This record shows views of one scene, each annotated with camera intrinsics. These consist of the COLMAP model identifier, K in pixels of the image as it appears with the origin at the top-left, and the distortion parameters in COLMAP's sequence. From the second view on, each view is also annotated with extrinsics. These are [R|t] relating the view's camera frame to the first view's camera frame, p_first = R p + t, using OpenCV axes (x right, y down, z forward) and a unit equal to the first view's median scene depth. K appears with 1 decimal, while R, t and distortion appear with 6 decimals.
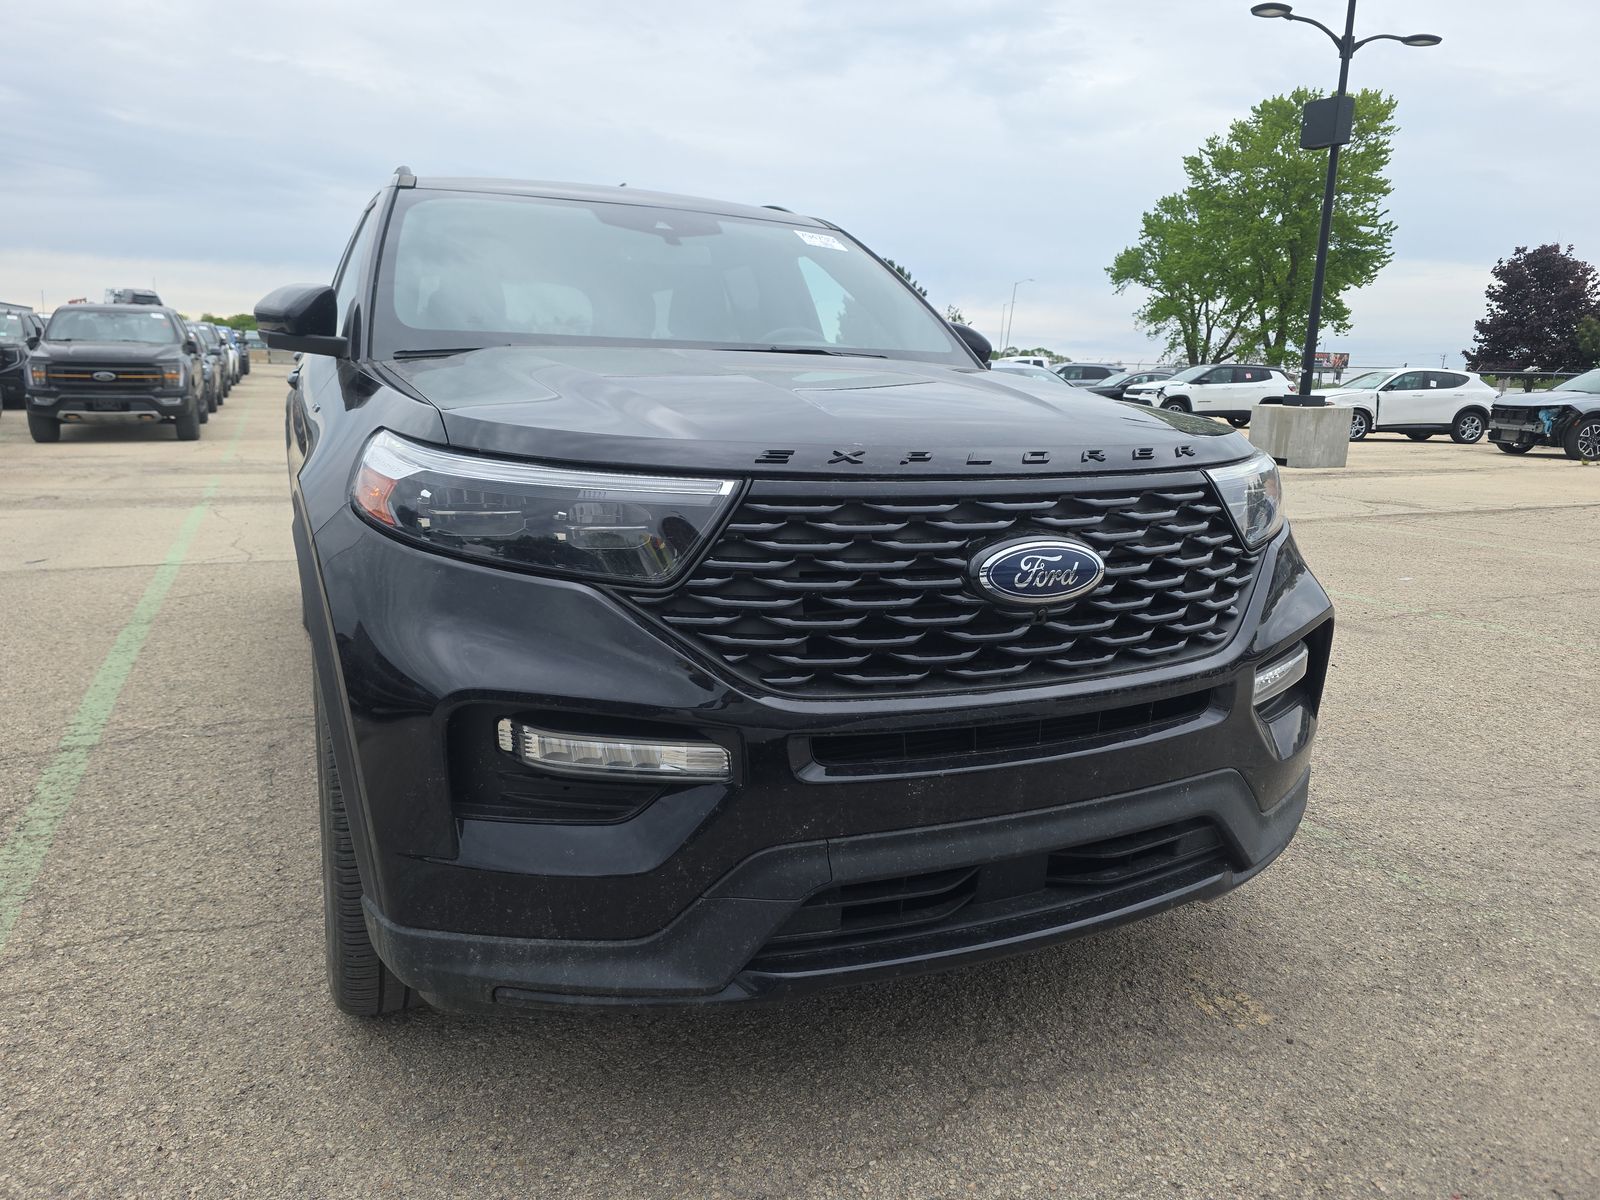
lens RADIAL K [[1076.6, 0, 796.5], [0, 1076.6, 600.9], [0, 0, 1]] dist [0.044572, -0.030509]
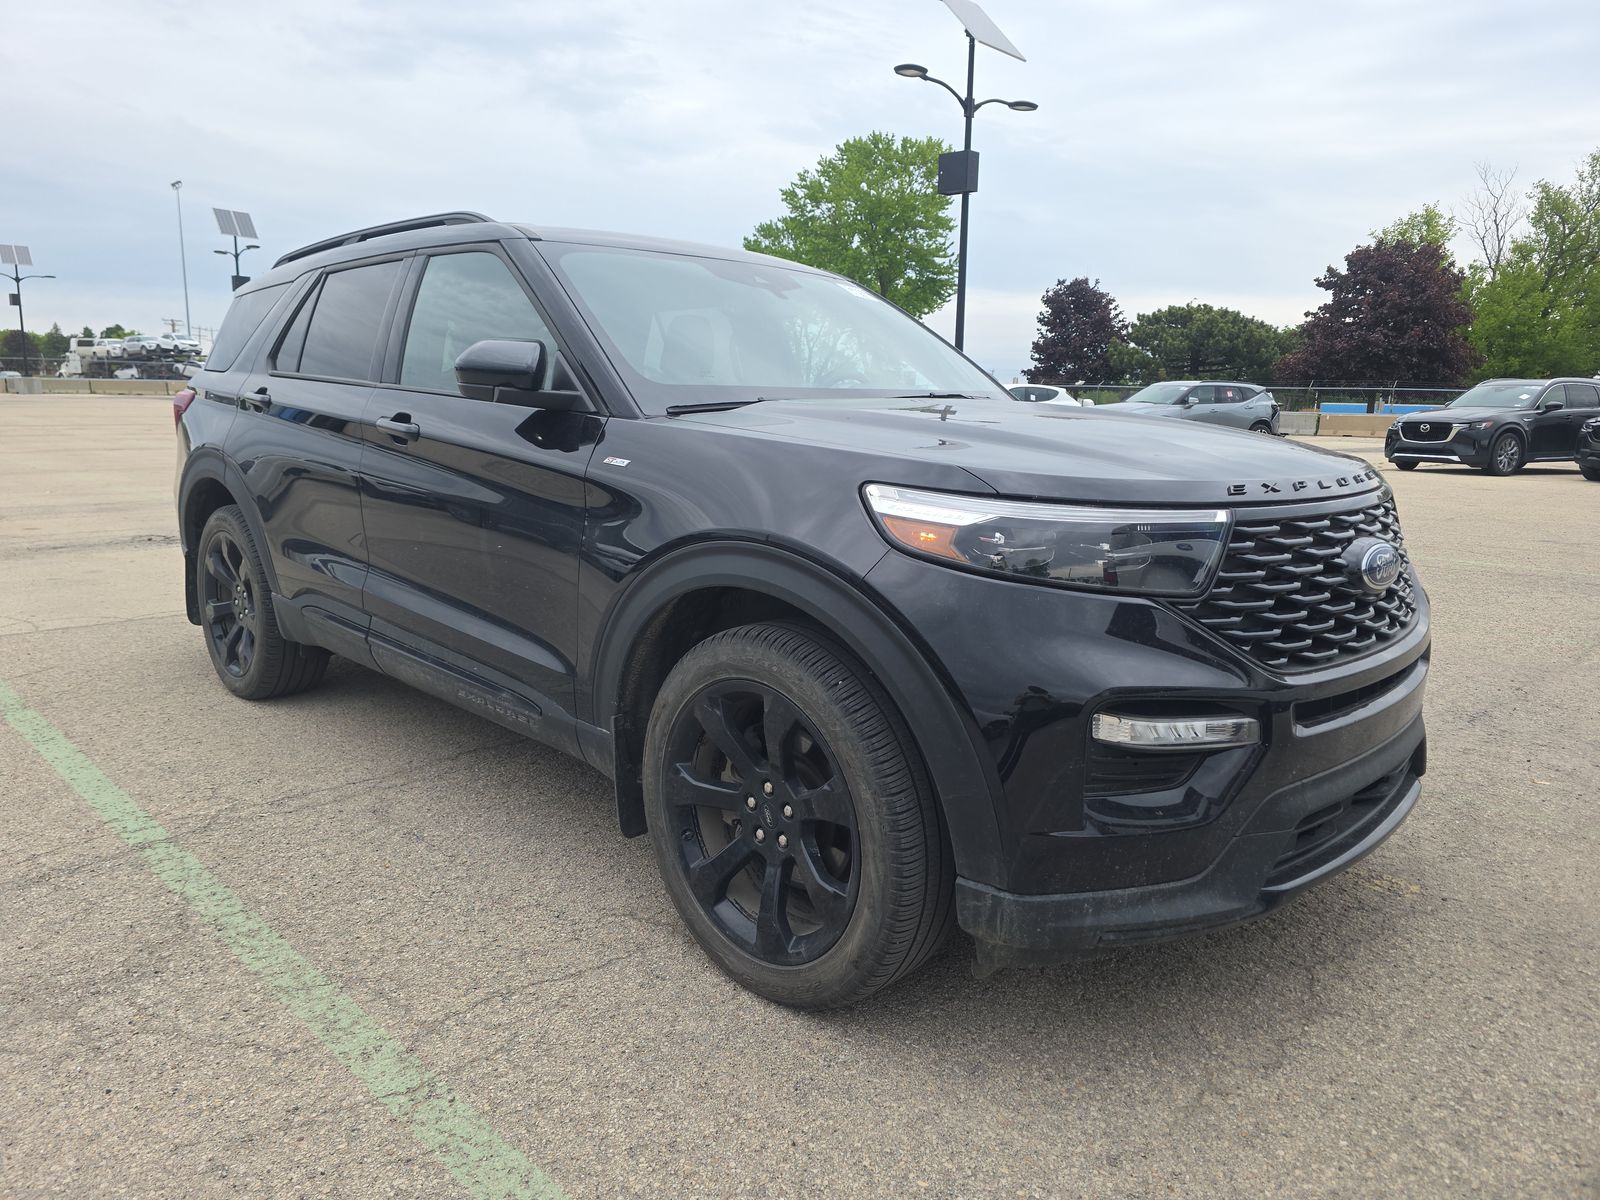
lens RADIAL K [[1091.9, 0, 760.5], [0, 1091.9, 596.0], [0, 0, 1]] dist [0.057014, -0.037247]
pose [[0.941036, -0.074616, 0.329974, -0.127467], [0.081233, 0.996675, -0.006288, -0.005758], [-0.328408, 0.032722, 0.943969, -0.007350]]
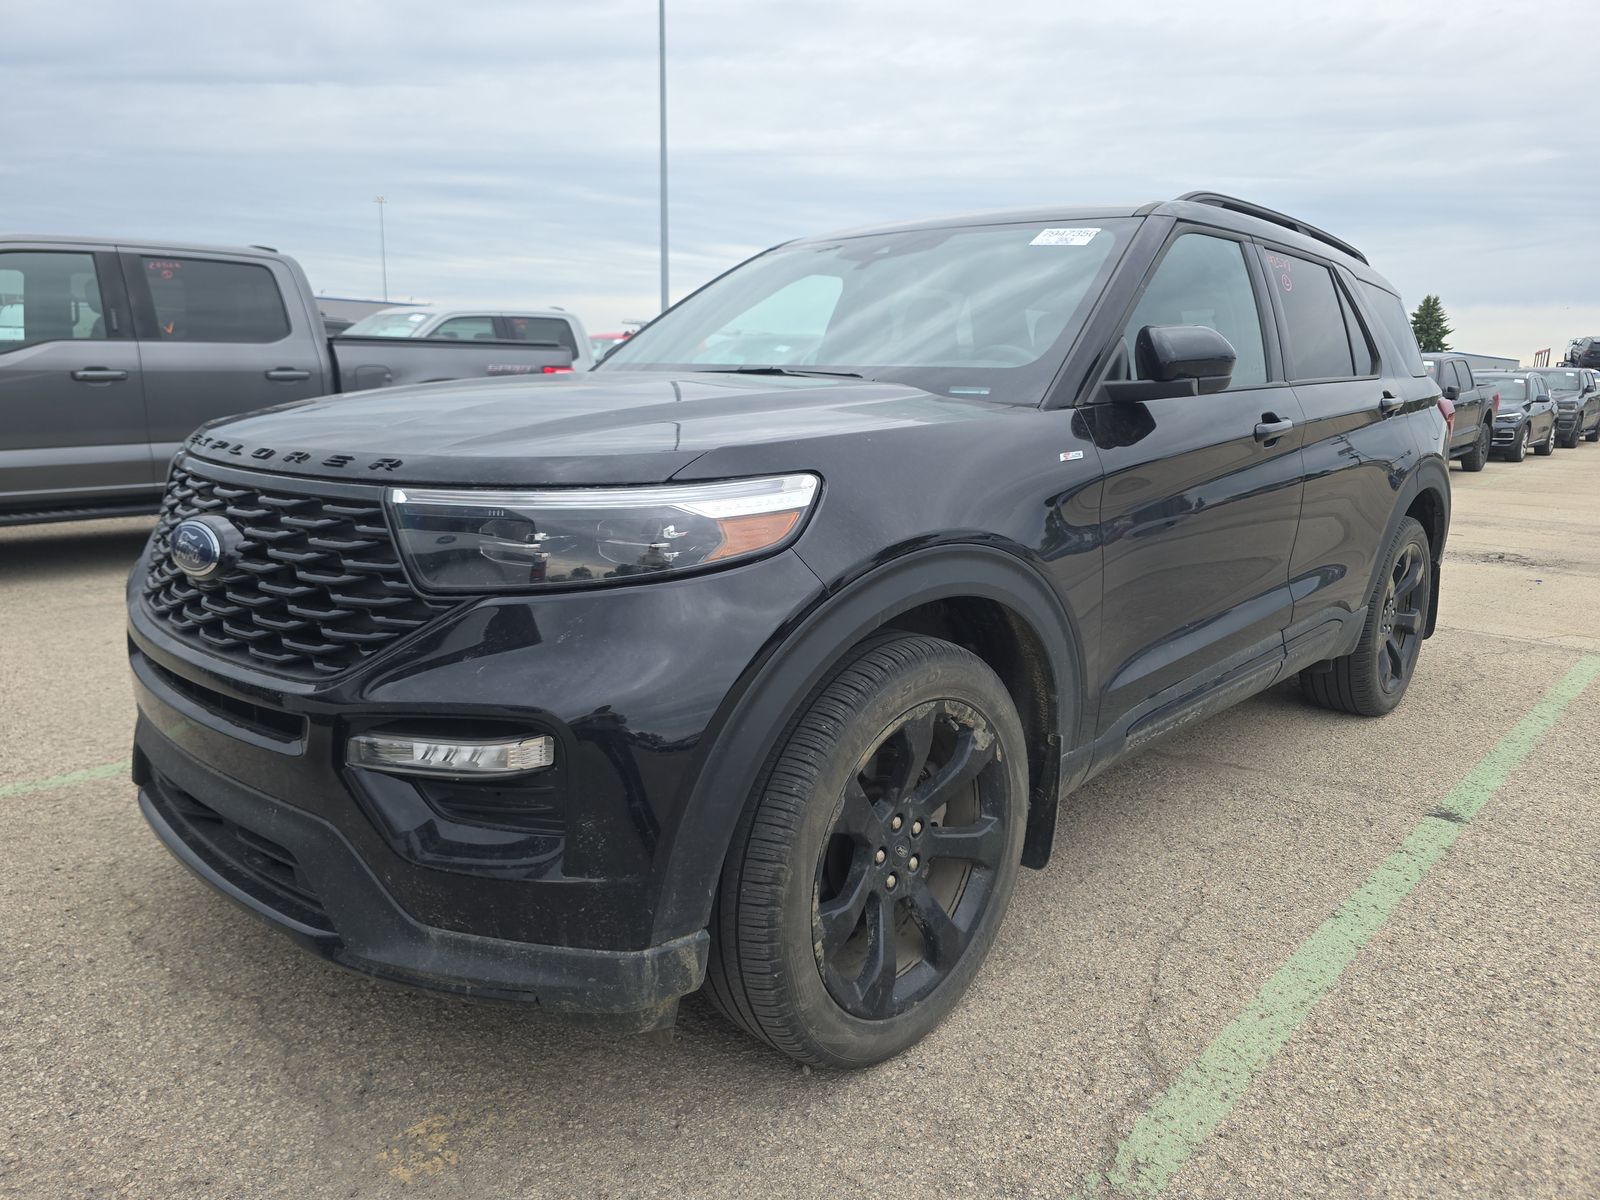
lens RADIAL K [[1076.6, 0, 796.5], [0, 1076.6, 600.9], [0, 0, 1]] dist [0.044572, -0.030509]
pose [[0.330423, 0.126408, -0.935330, 0.205503], [-0.167294, 0.983143, 0.073770, -0.022902], [0.928888, 0.132100, 0.346000, 0.157959]]
